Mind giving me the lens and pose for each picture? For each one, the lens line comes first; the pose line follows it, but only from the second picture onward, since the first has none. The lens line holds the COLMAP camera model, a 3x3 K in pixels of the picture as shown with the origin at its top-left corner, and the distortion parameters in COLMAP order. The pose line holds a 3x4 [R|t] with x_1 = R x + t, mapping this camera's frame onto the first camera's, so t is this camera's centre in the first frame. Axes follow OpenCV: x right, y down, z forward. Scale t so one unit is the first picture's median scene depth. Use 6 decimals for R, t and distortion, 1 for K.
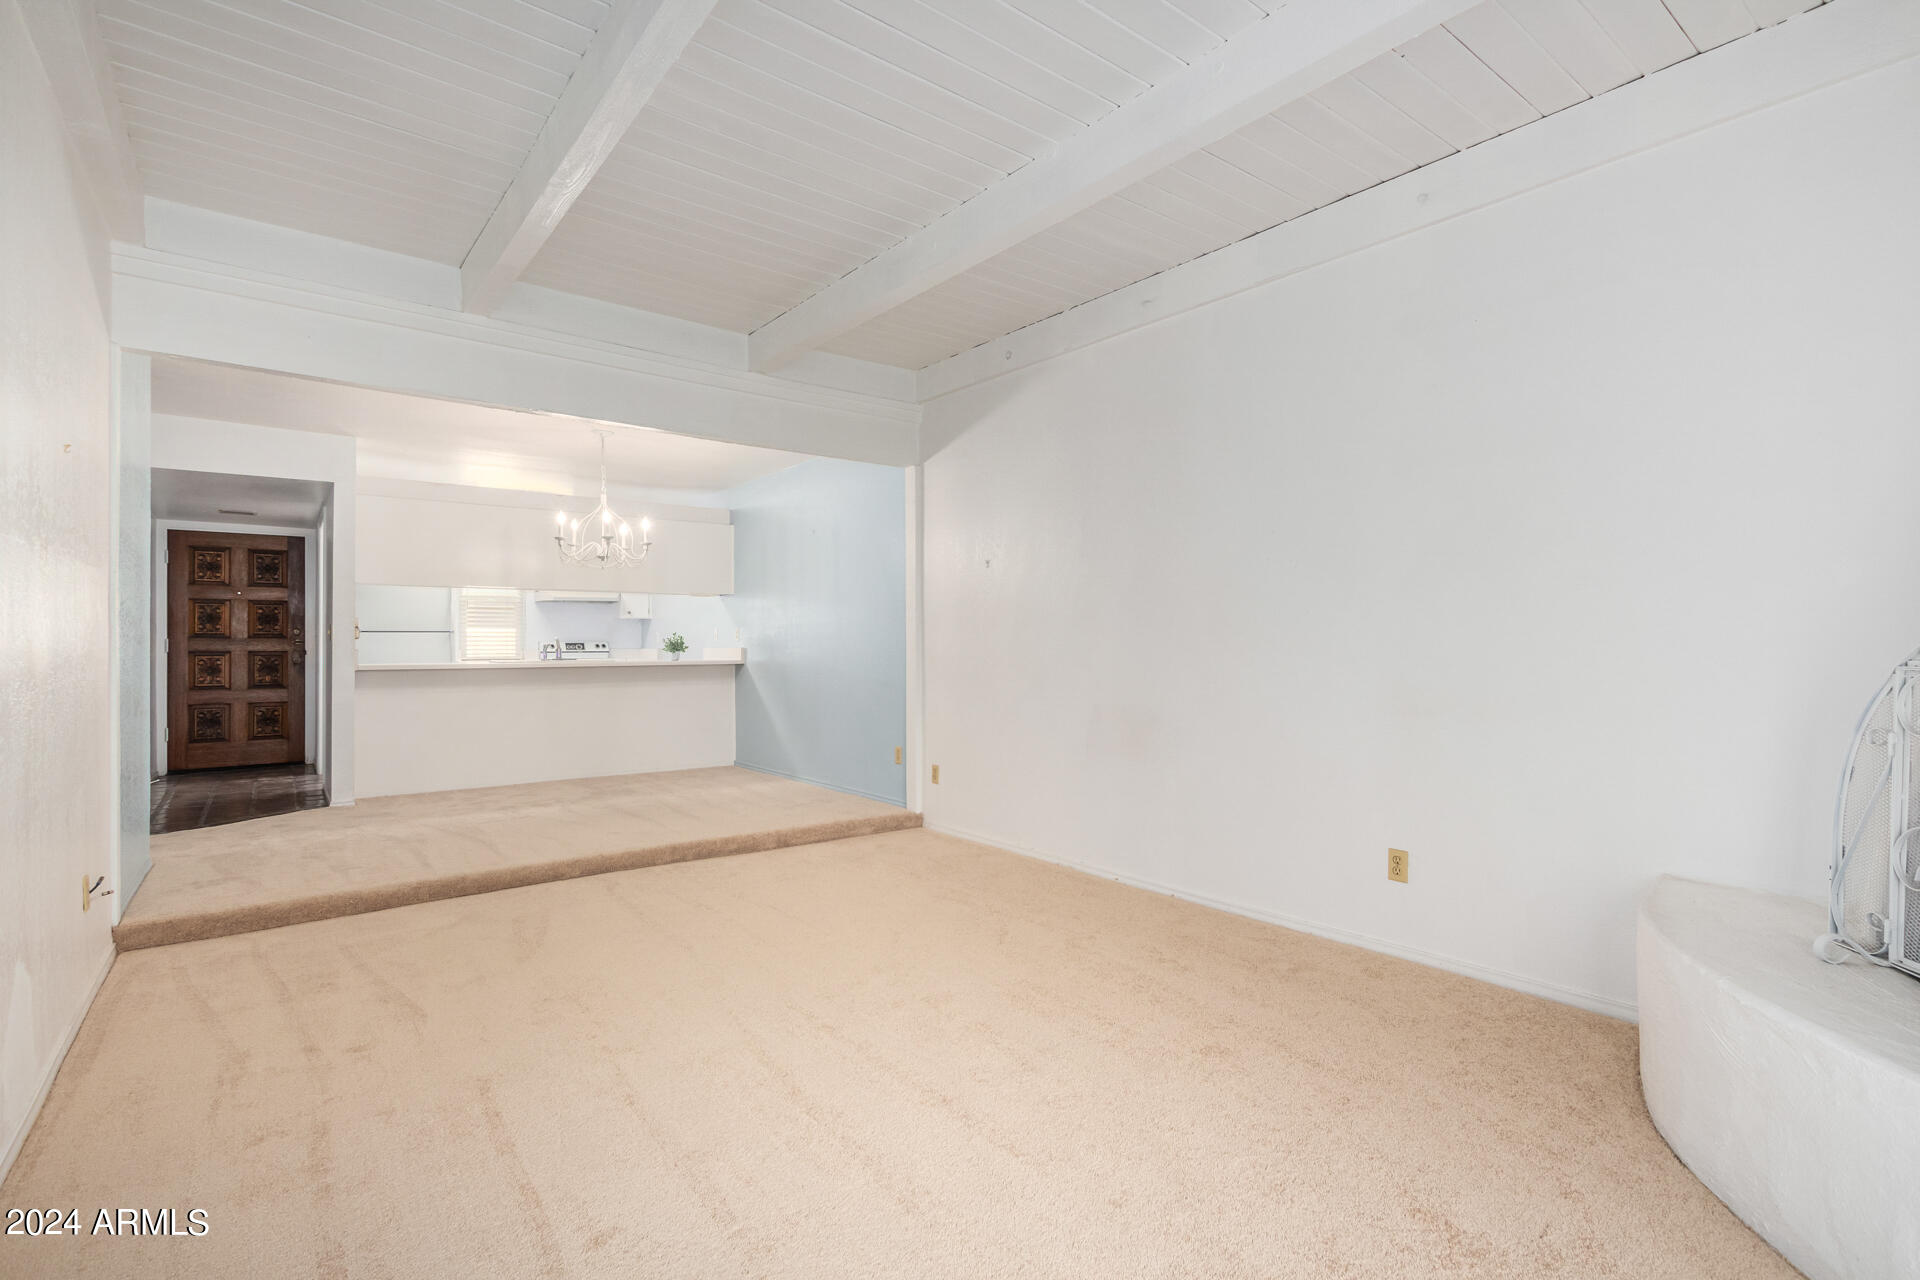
lens RADIAL K [[875.9, 0, 960.0], [0, 875.9, 640.0], [0, 0, 1]] dist [0.003798, -0.000412]
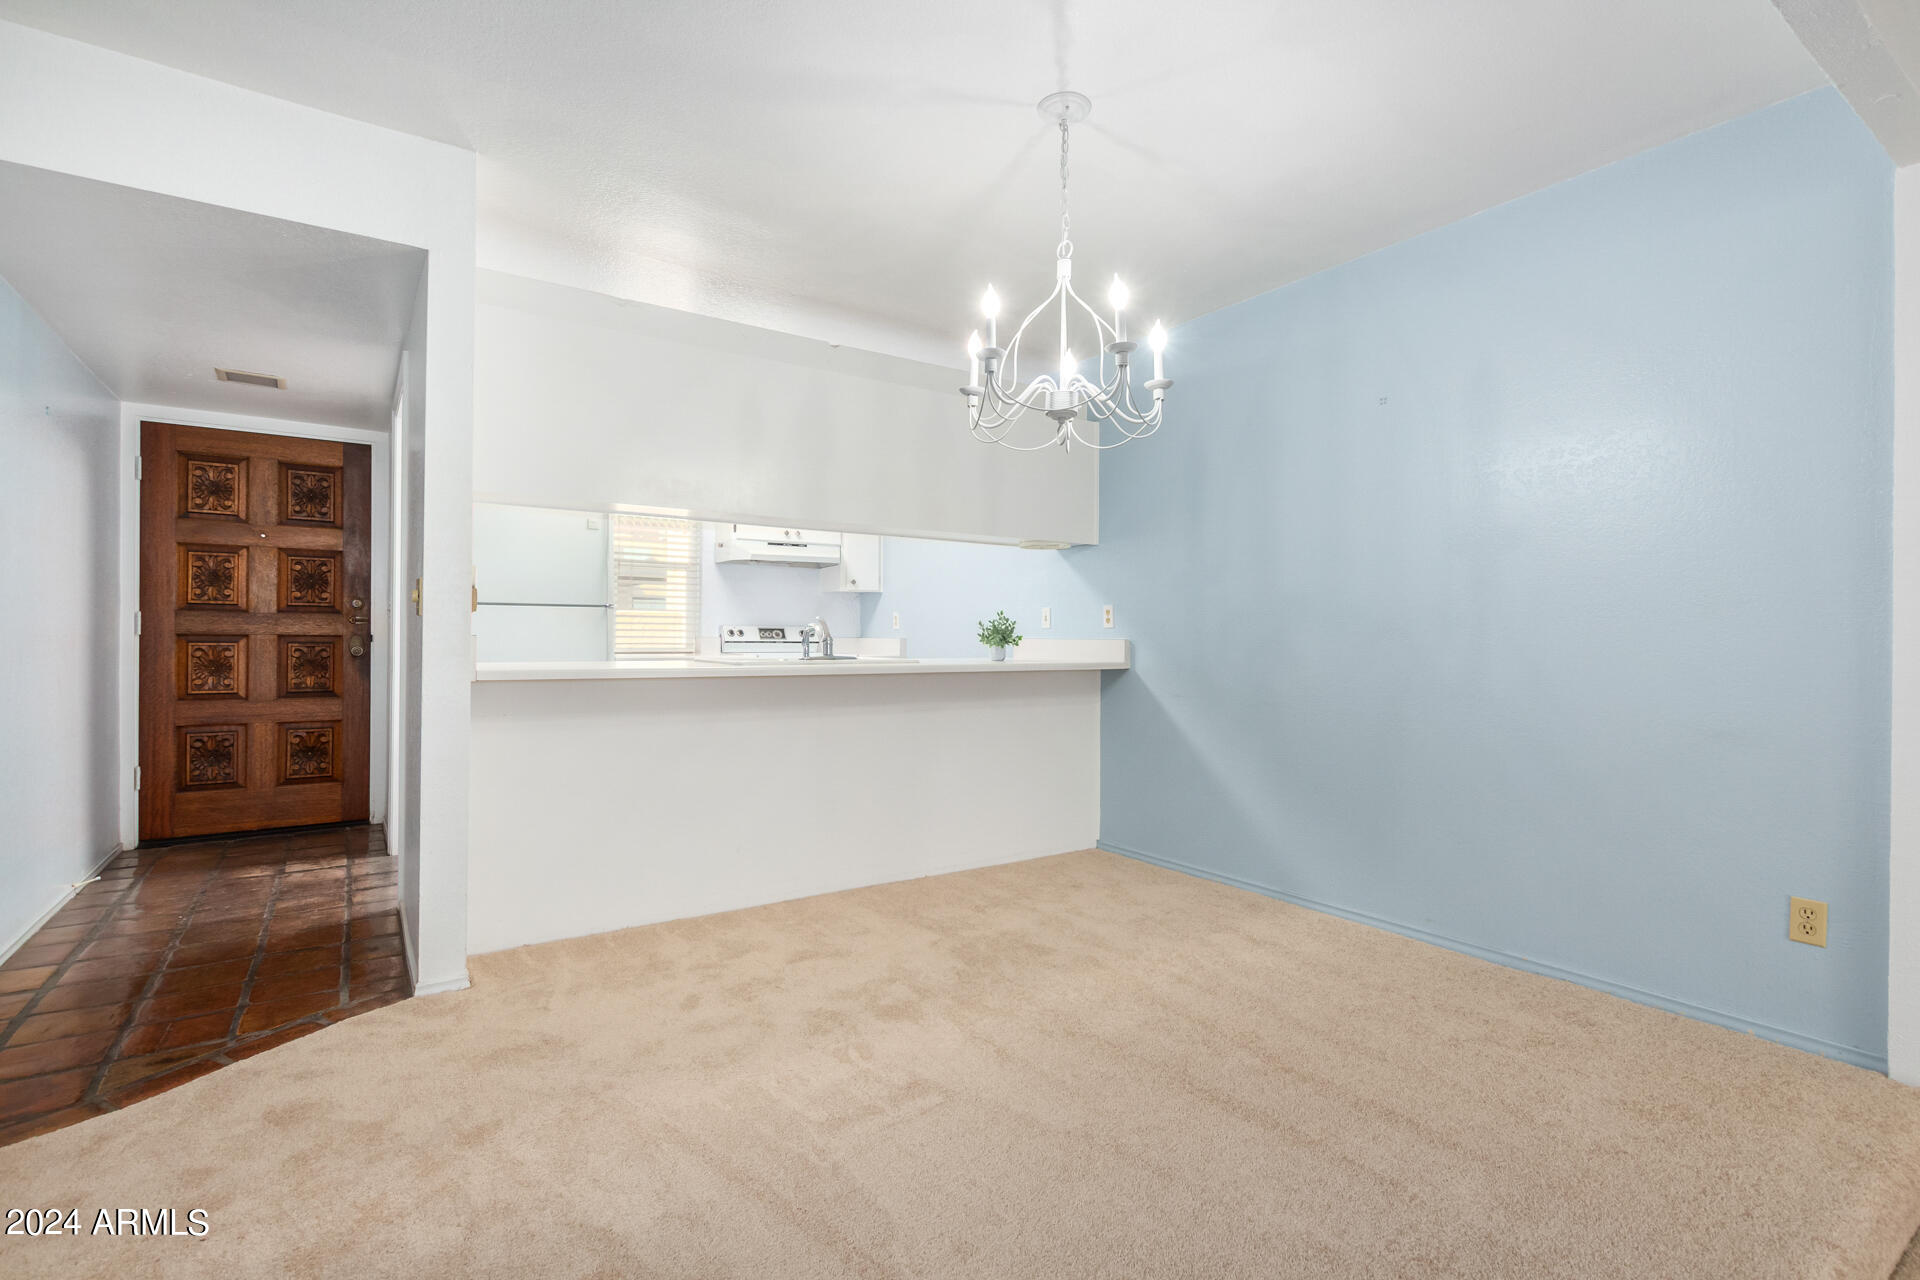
lens RADIAL K [[875.9, 0, 960.0], [0, 875.9, 640.0], [0, 0, 1]] dist [0.003798, -0.000412]
pose [[0.998306, 0.012858, -0.056742, -0.320606], [-0.012297, 0.999872, 0.010228, 0.004639], [0.056866, -0.009513, 0.998336, 0.438695]]
